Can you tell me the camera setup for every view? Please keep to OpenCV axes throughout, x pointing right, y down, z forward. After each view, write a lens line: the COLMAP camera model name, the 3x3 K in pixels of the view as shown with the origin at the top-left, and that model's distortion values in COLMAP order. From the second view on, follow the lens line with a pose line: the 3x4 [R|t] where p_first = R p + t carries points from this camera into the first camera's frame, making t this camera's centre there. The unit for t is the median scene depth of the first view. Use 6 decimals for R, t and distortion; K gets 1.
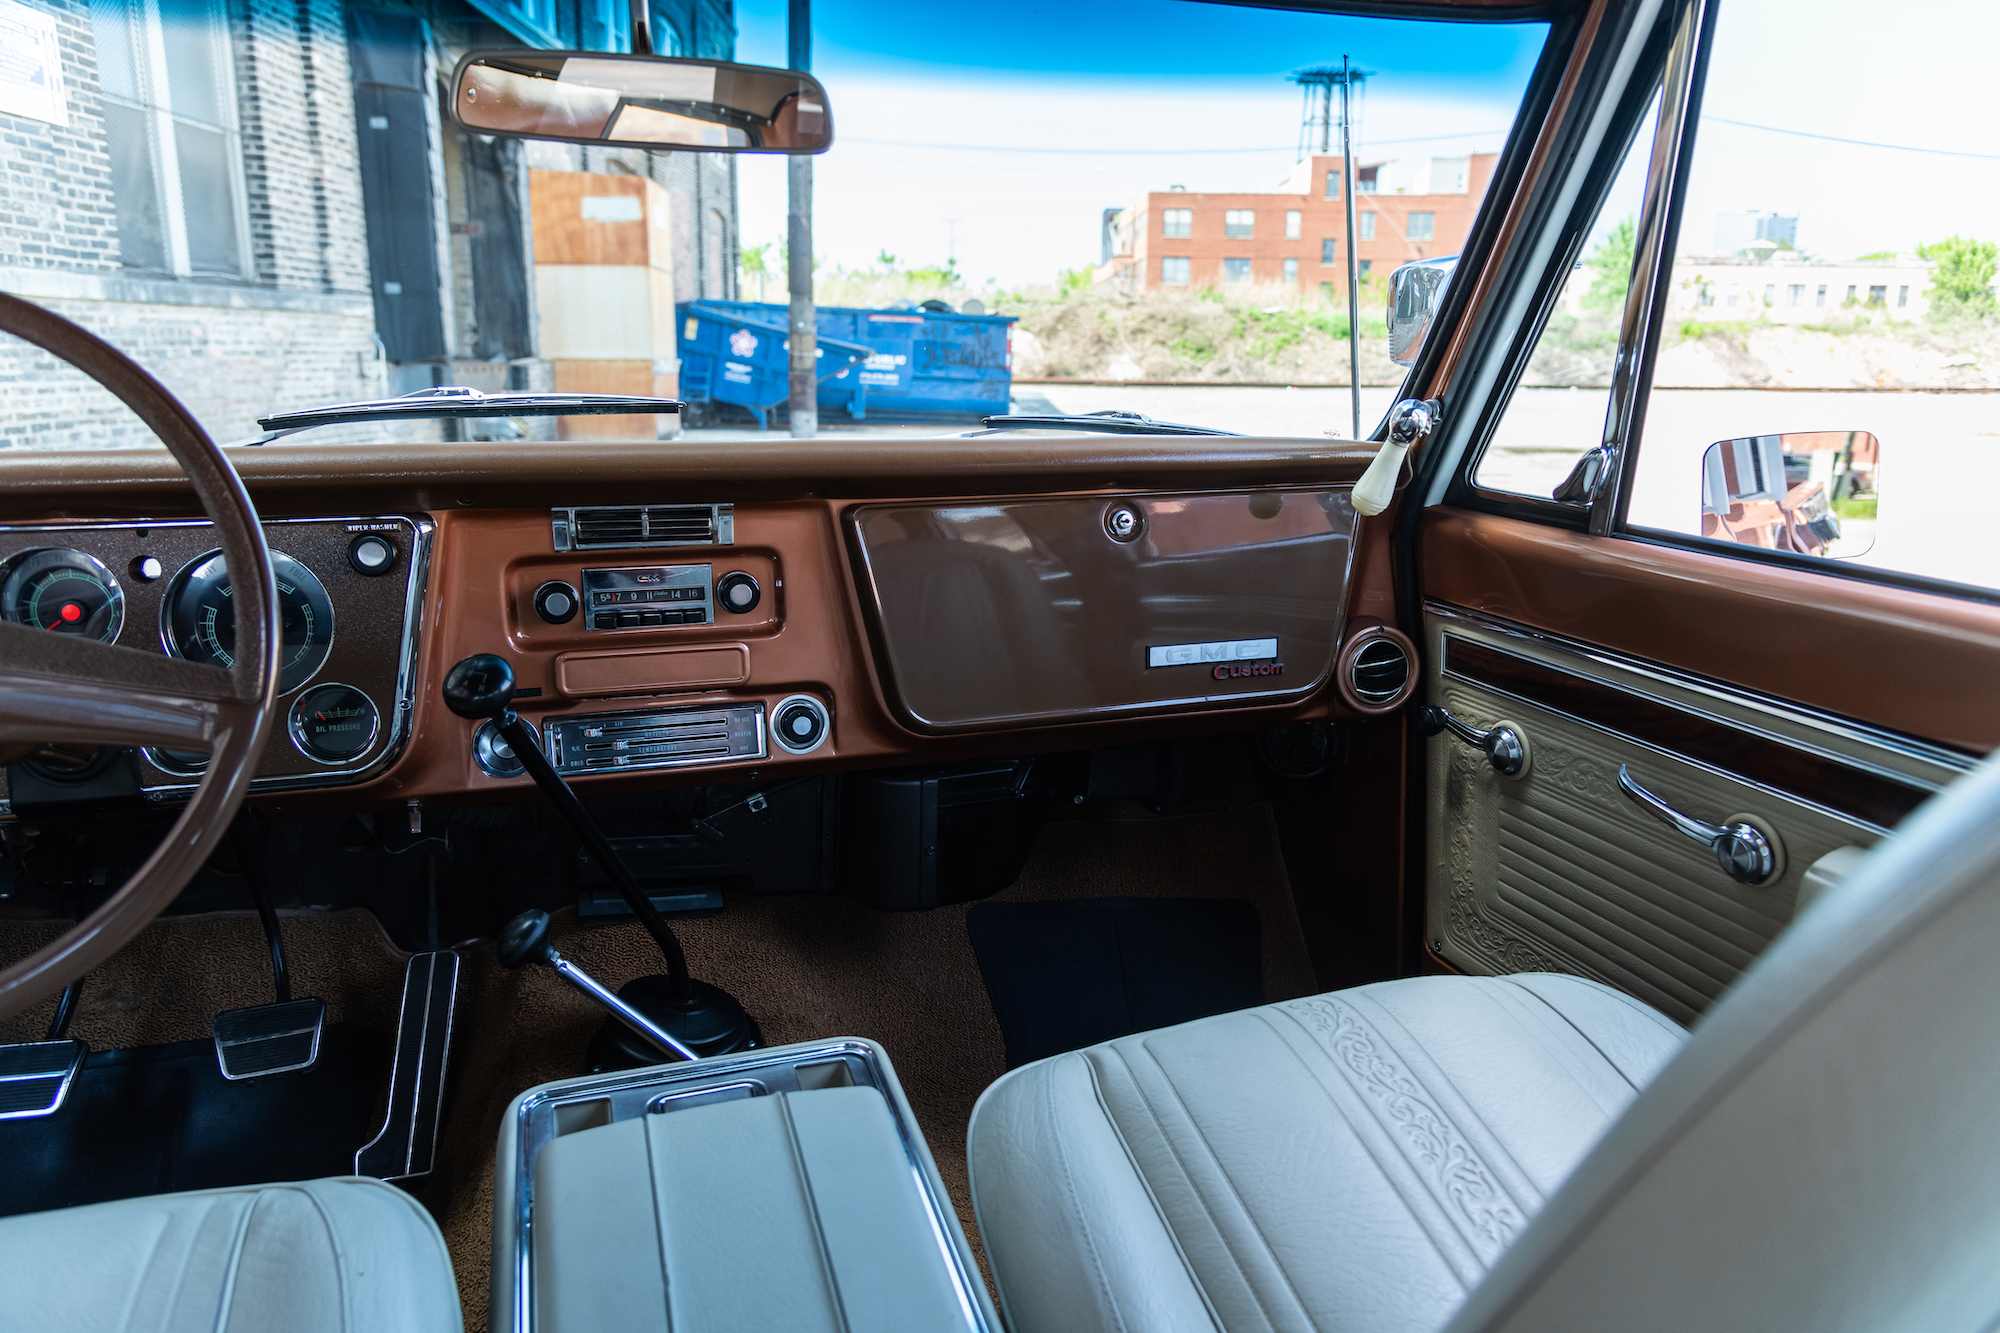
lens RADIAL K [[1340.4, 0, 1000.0], [0, 1340.4, 666.5], [0, 0, 1]] dist [-0.003957, -0.000487]
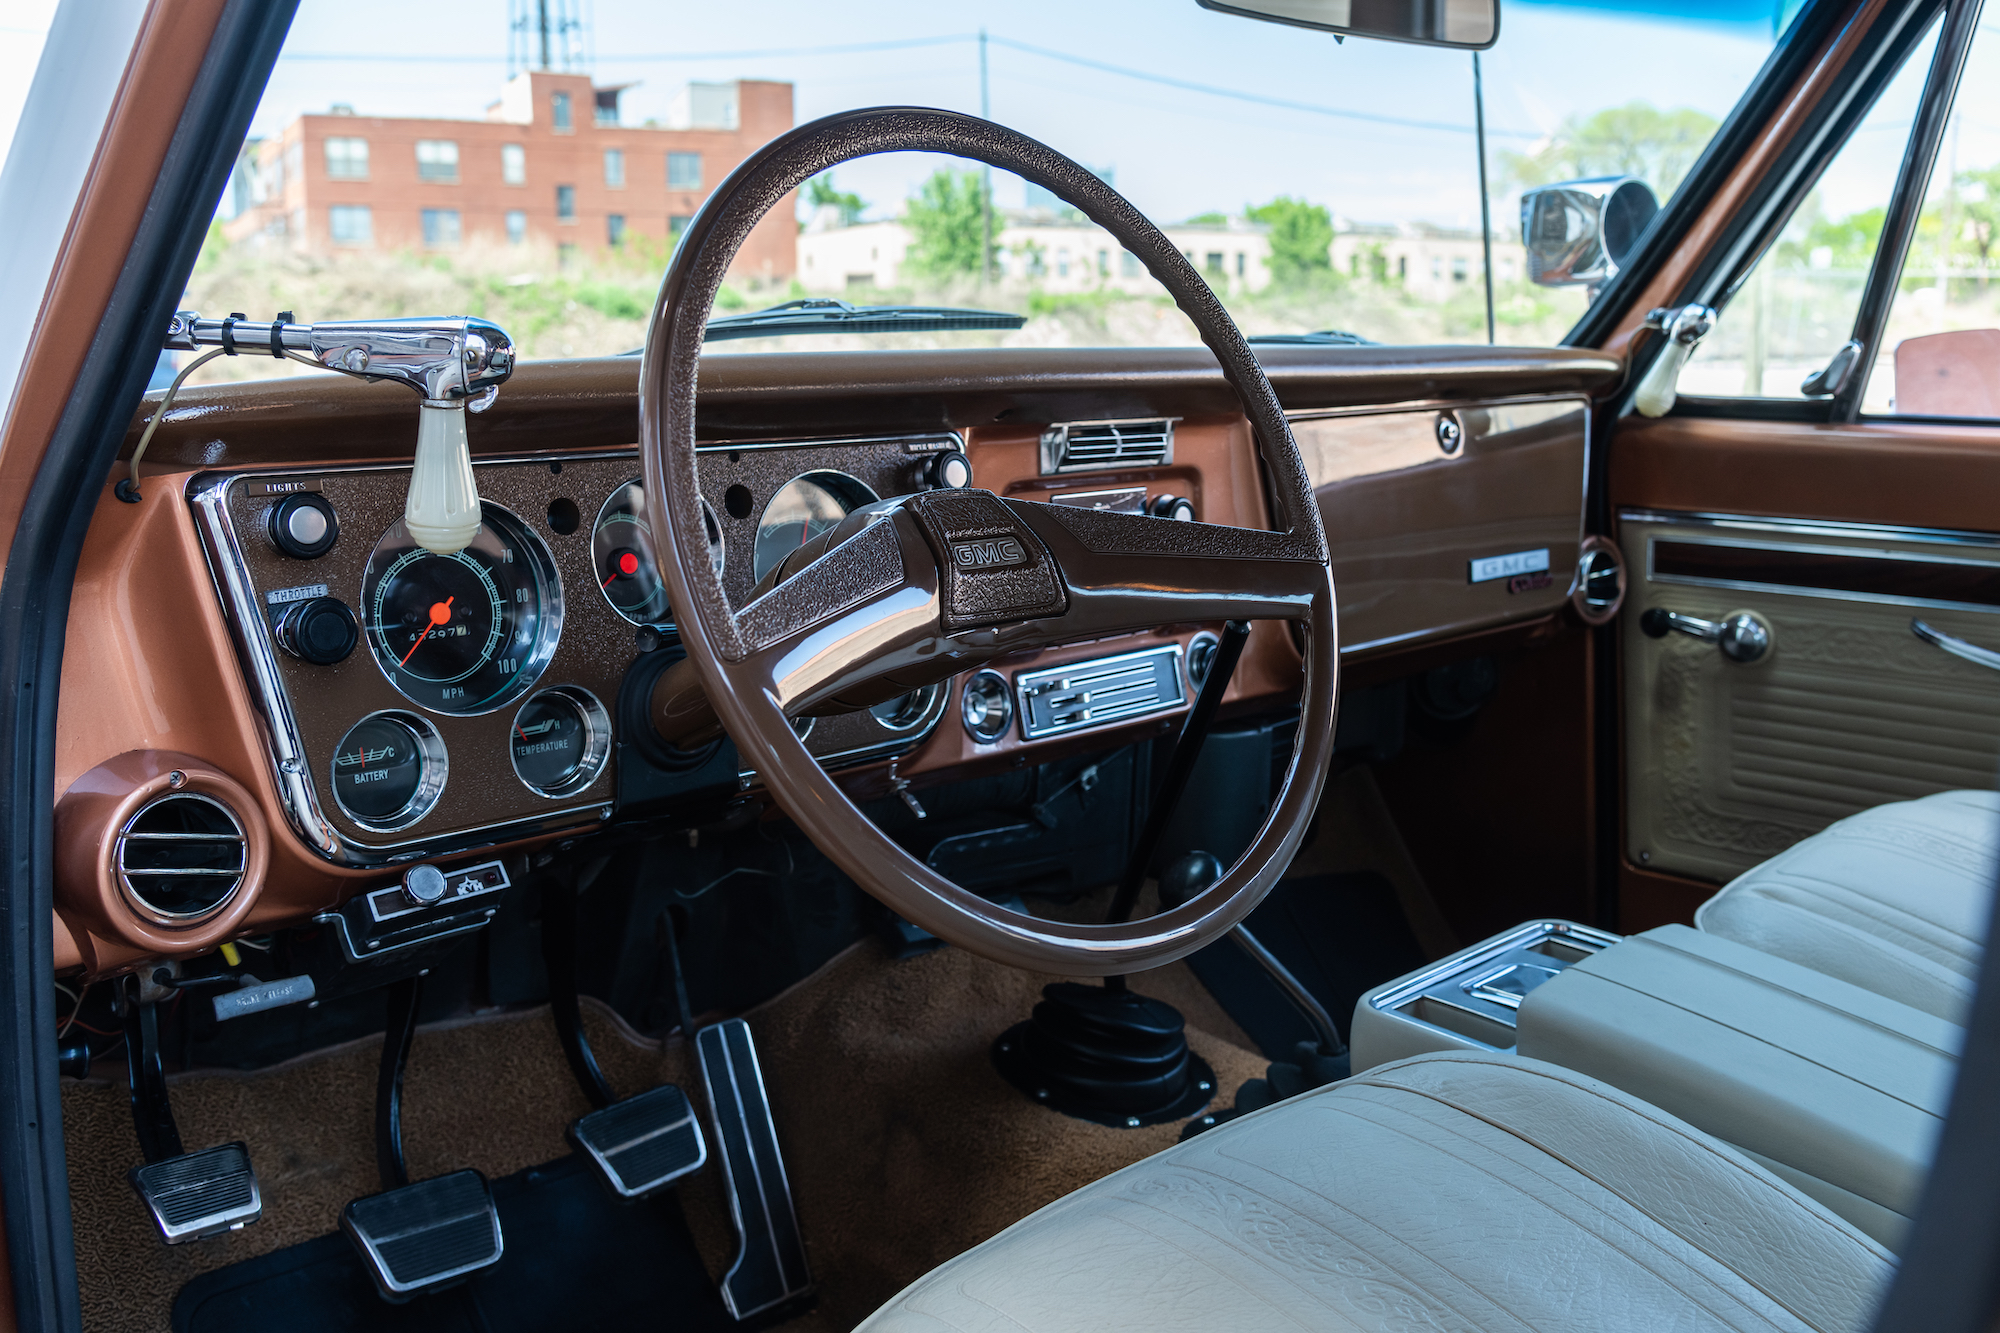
lens RADIAL K [[1885.4, 0, 998.8], [0, 1885.4, 689.7], [0, 0, 1]] dist [0.001734, -0.002139]
pose [[0.894702, -0.095287, 0.436381, -0.143855], [0.116174, 0.992999, -0.021360, 0.012032], [-0.431291, 0.069807, 0.899508, -0.013234]]
